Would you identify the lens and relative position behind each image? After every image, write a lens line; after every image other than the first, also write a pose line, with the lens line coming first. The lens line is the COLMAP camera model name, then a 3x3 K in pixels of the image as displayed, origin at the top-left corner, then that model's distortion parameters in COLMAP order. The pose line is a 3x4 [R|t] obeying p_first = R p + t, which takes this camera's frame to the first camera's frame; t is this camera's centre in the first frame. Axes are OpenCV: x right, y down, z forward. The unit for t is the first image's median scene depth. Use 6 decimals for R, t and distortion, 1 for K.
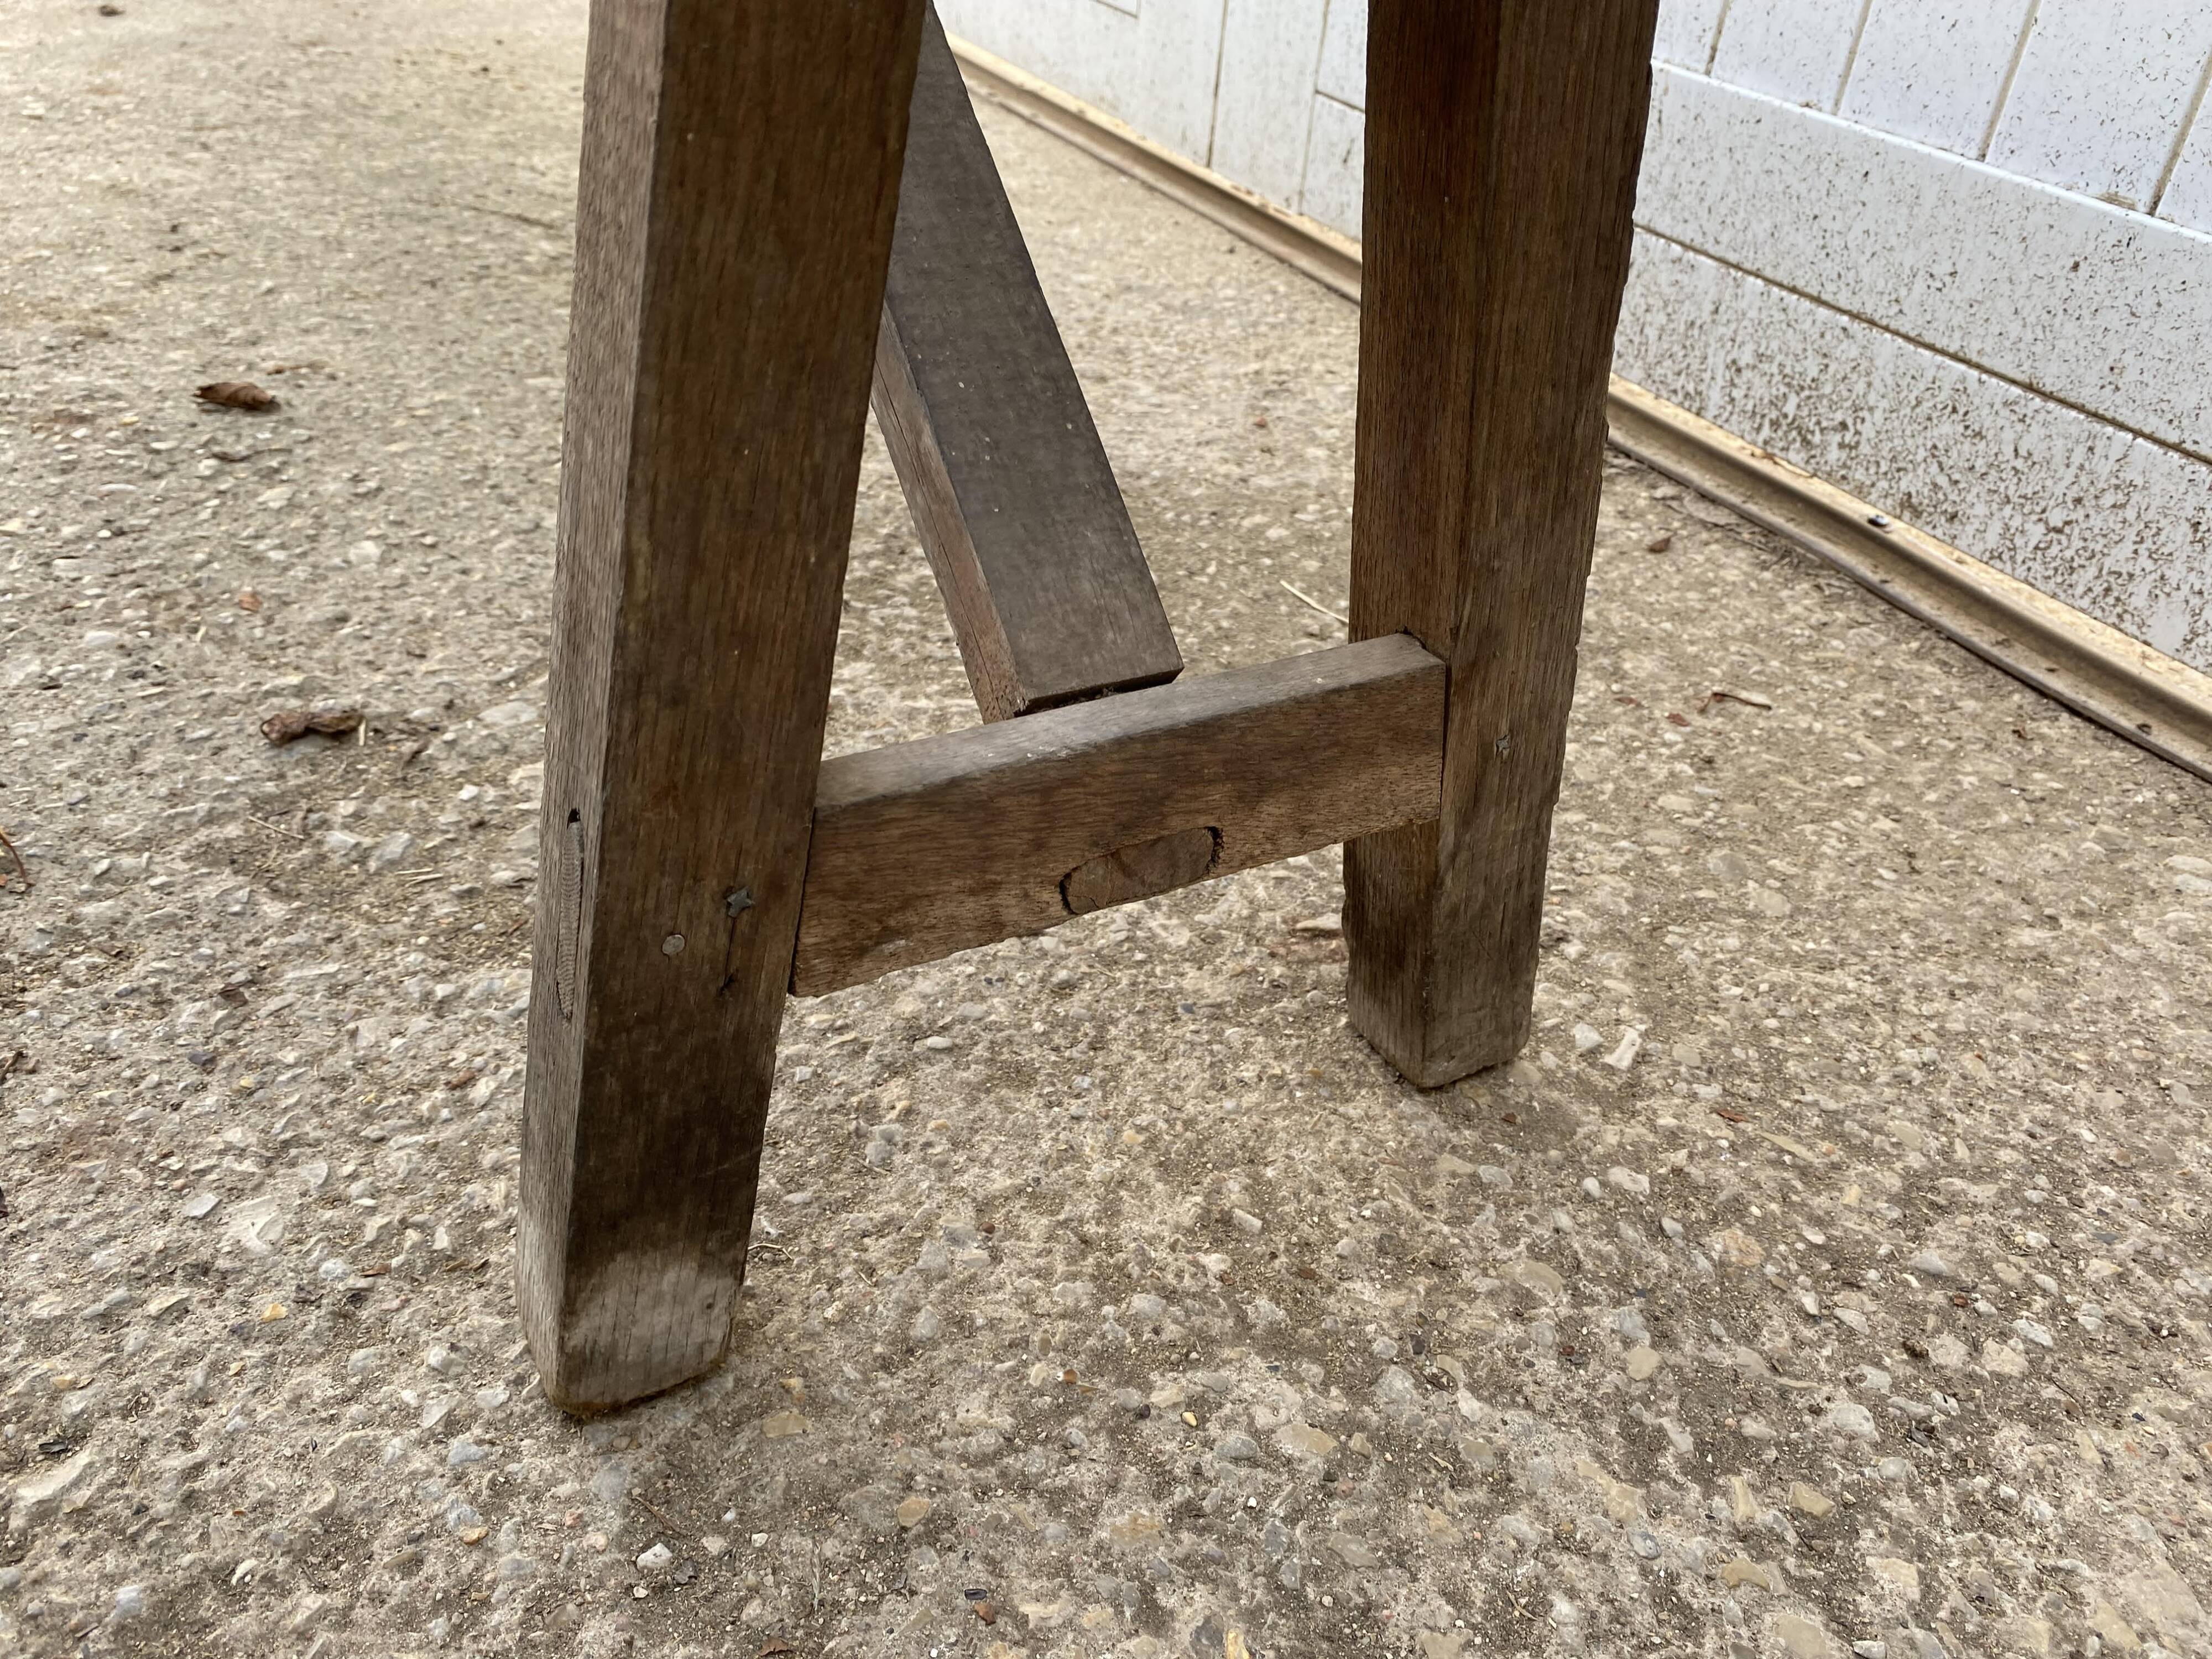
lens RADIAL K [[1698.1, 0, 1132.7], [0, 1698.1, 837.2], [0, 0, 1]] dist [-0.011192, 0.019875]
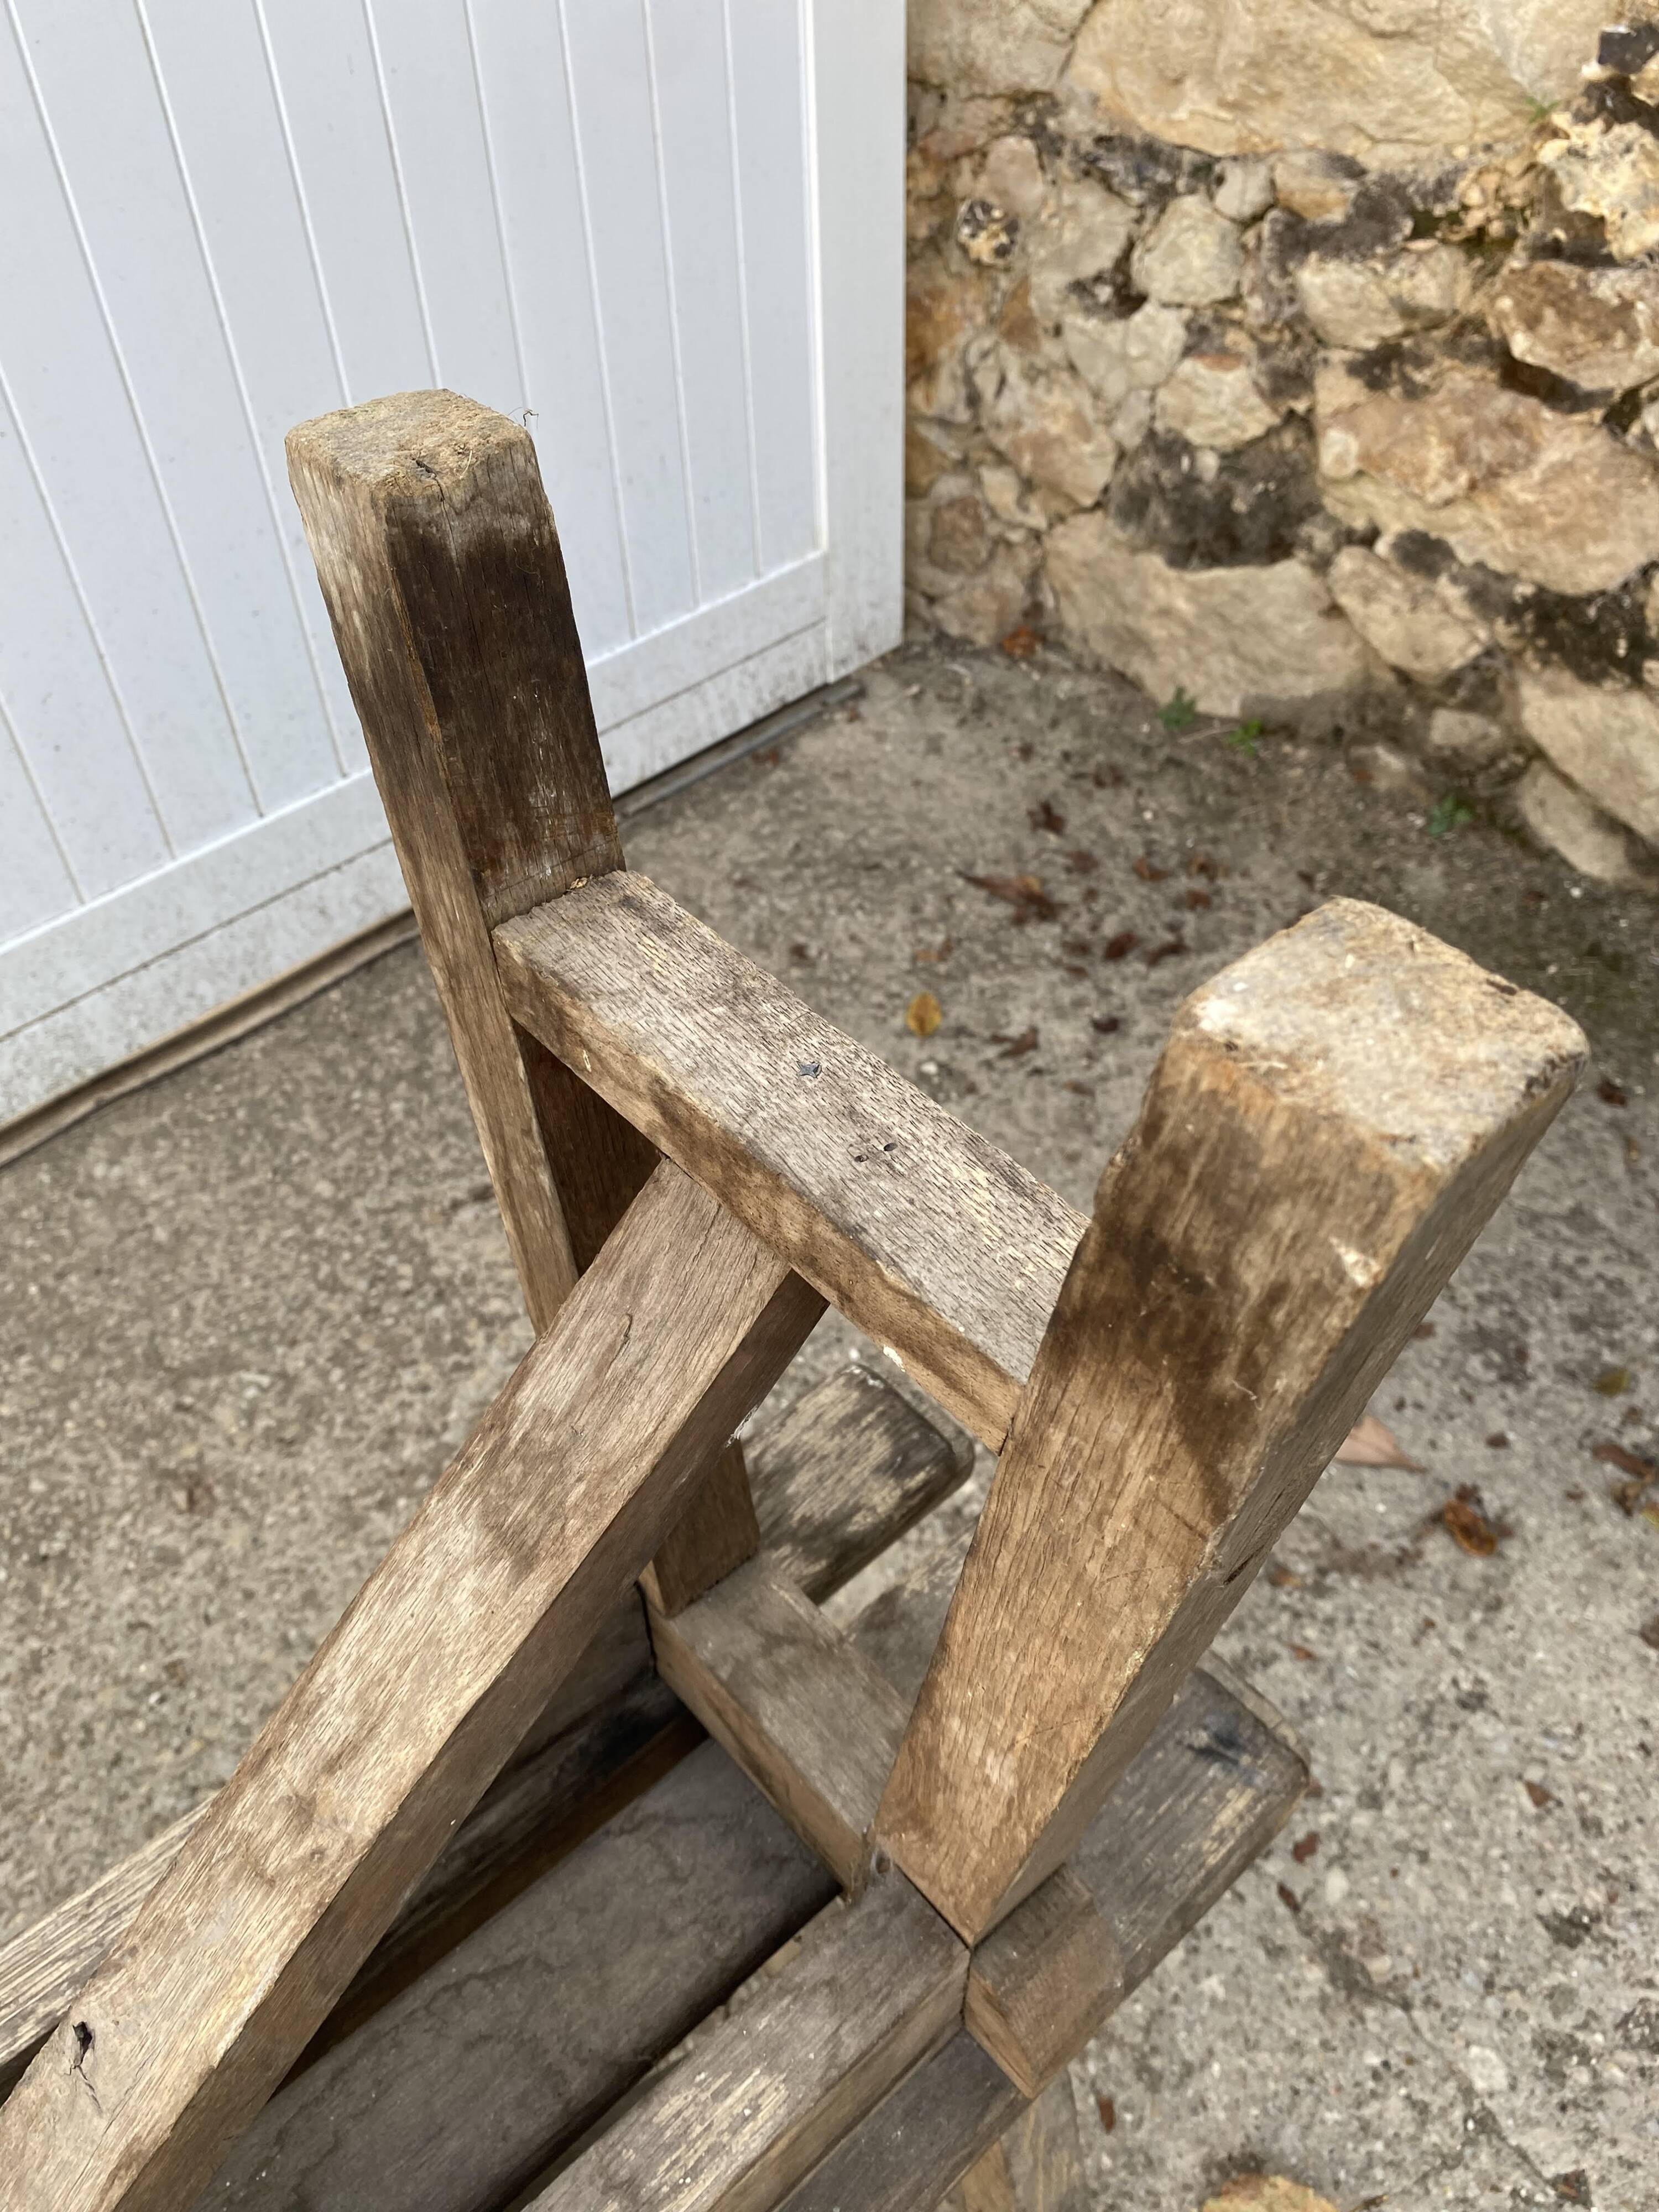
lens RADIAL K [[1686.6, 0, 836.4], [0, 1686.6, 1055.0], [0, 0, 1]] dist [0.000526, -0.005386]
pose [[-0.255127, -0.725353, 0.639354, -0.843287], [0.559249, 0.428712, 0.709540, -0.994988], [-0.788766, 0.538581, 0.296276, -0.437697]]
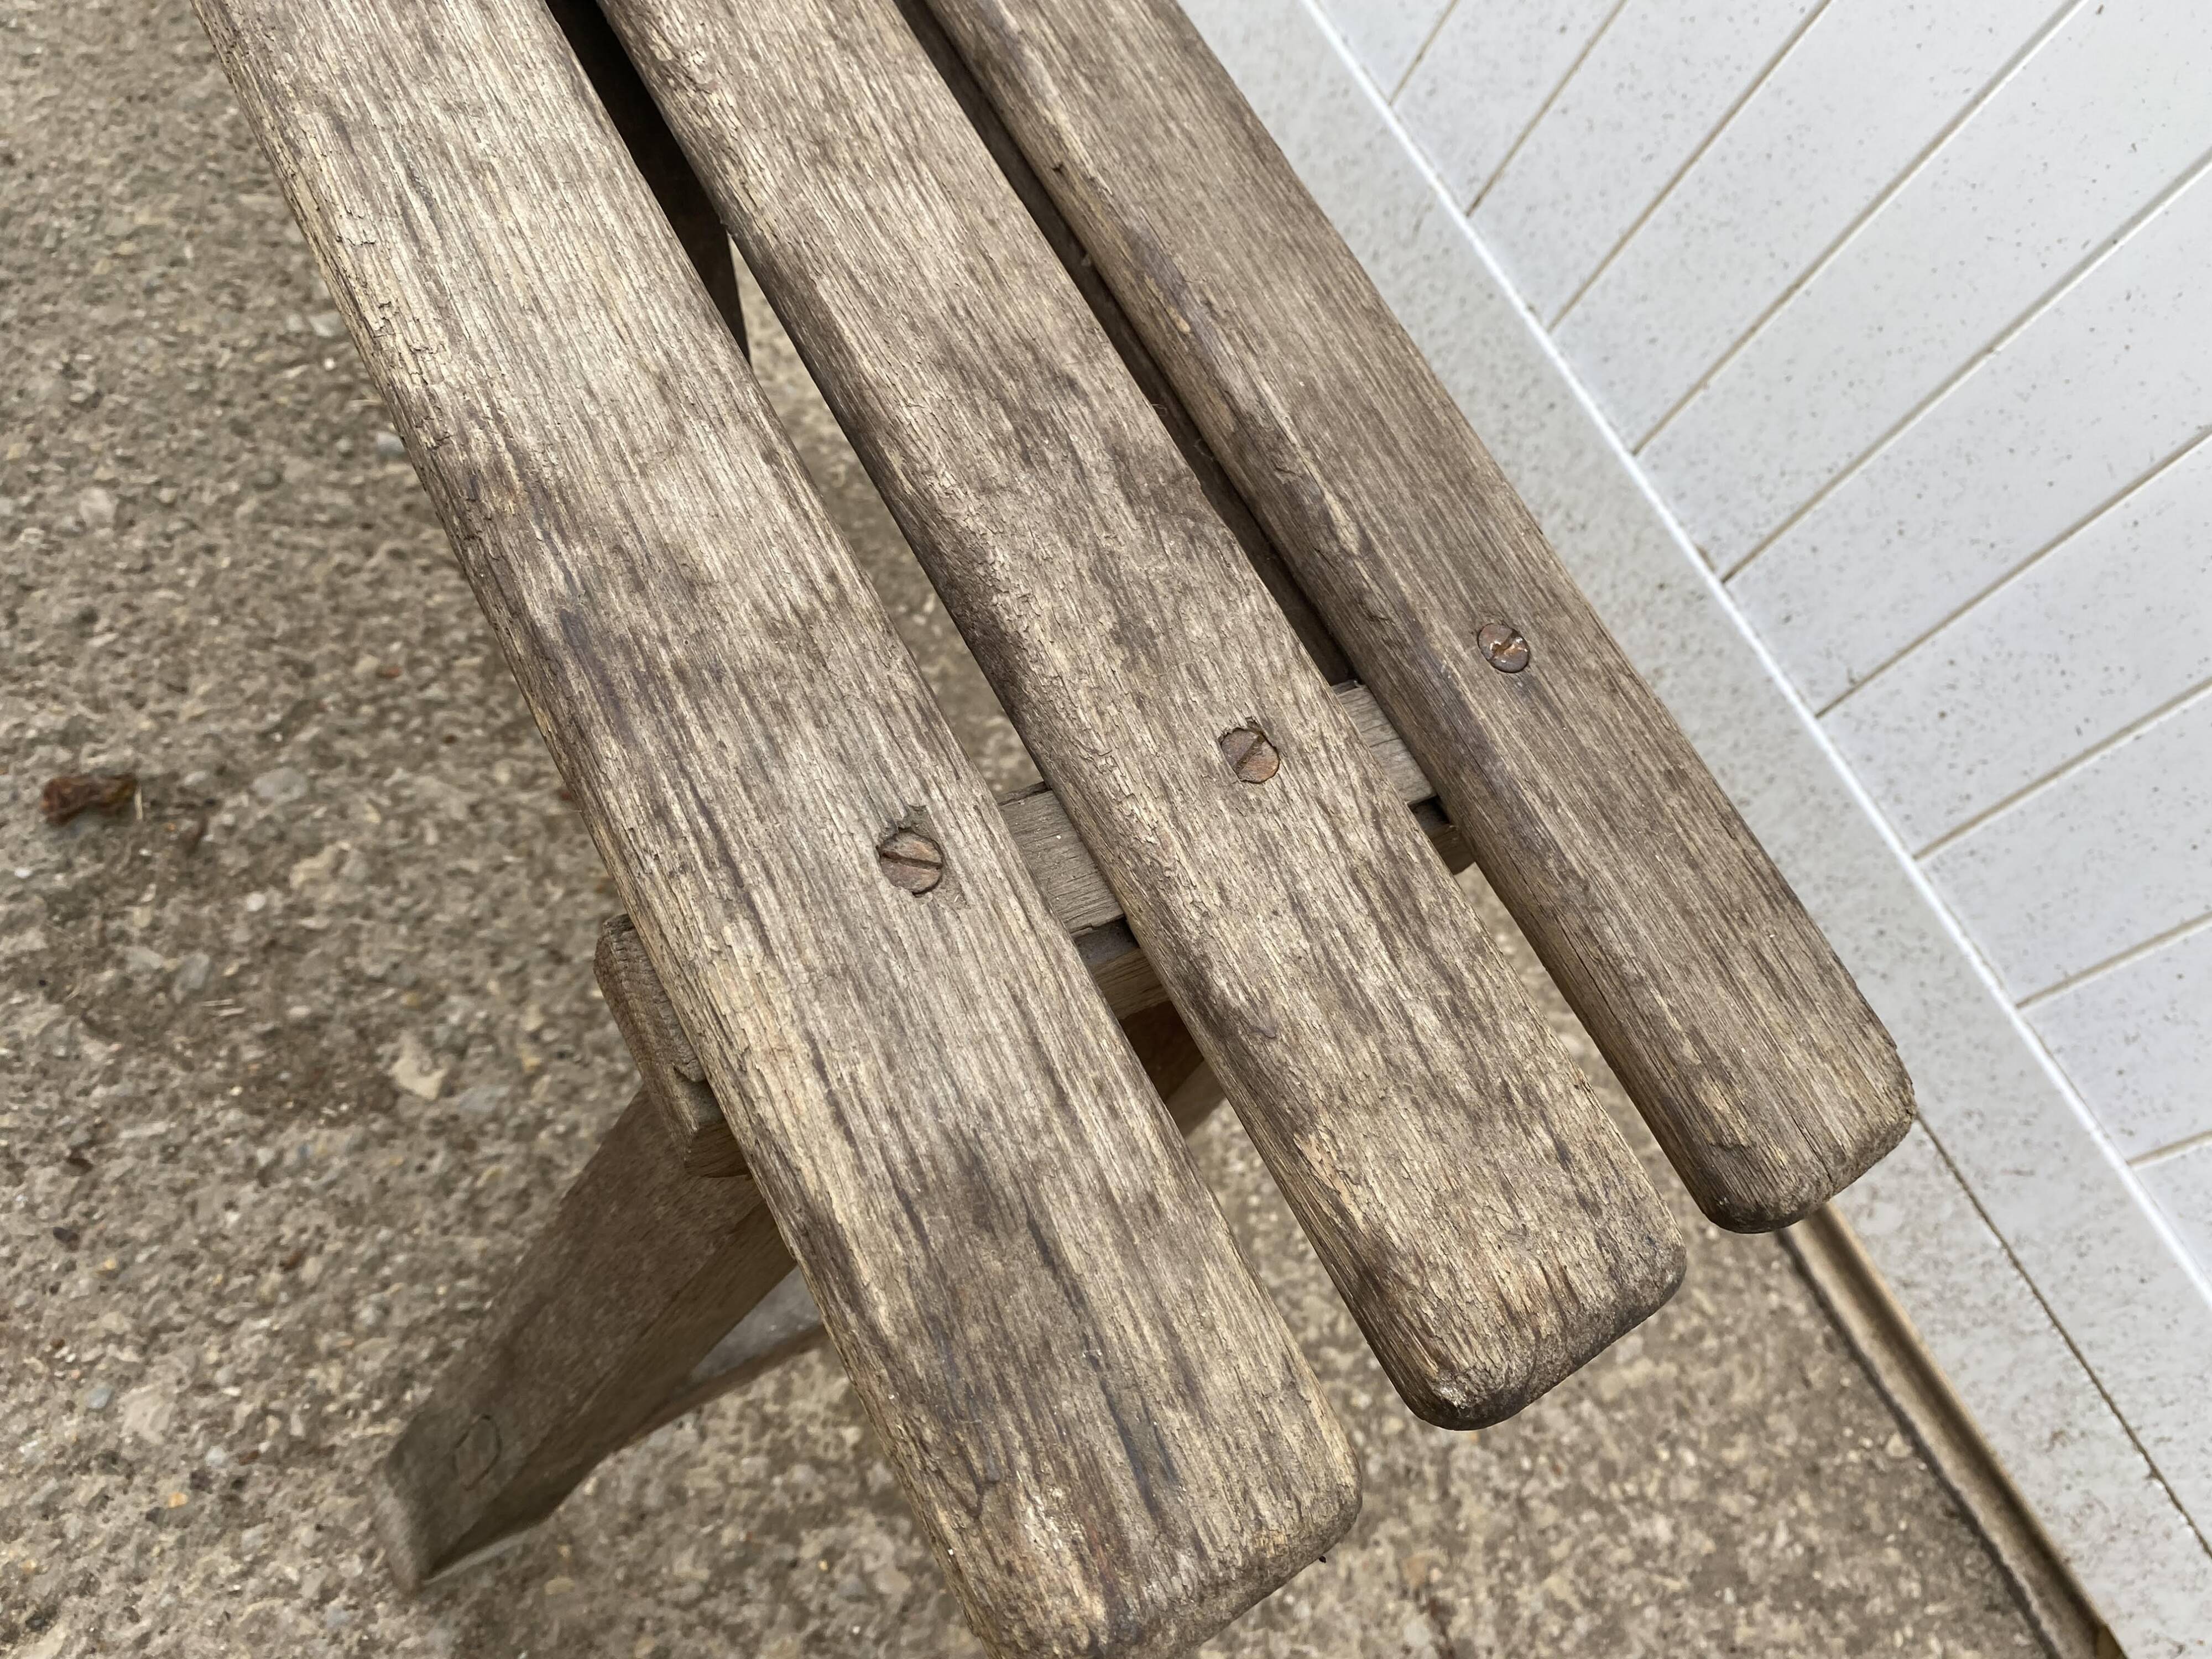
lens RADIAL K [[1699.2, 0, 1146.4], [0, 1699.2, 825.3], [0, 0, 1]] dist [0.004907, -0.006925]
pose [[0.946934, 0.138611, 0.290004, -0.141011], [-0.245758, 0.893735, 0.375287, -0.562273], [-0.207168, -0.426643, 0.880373, -0.095285]]
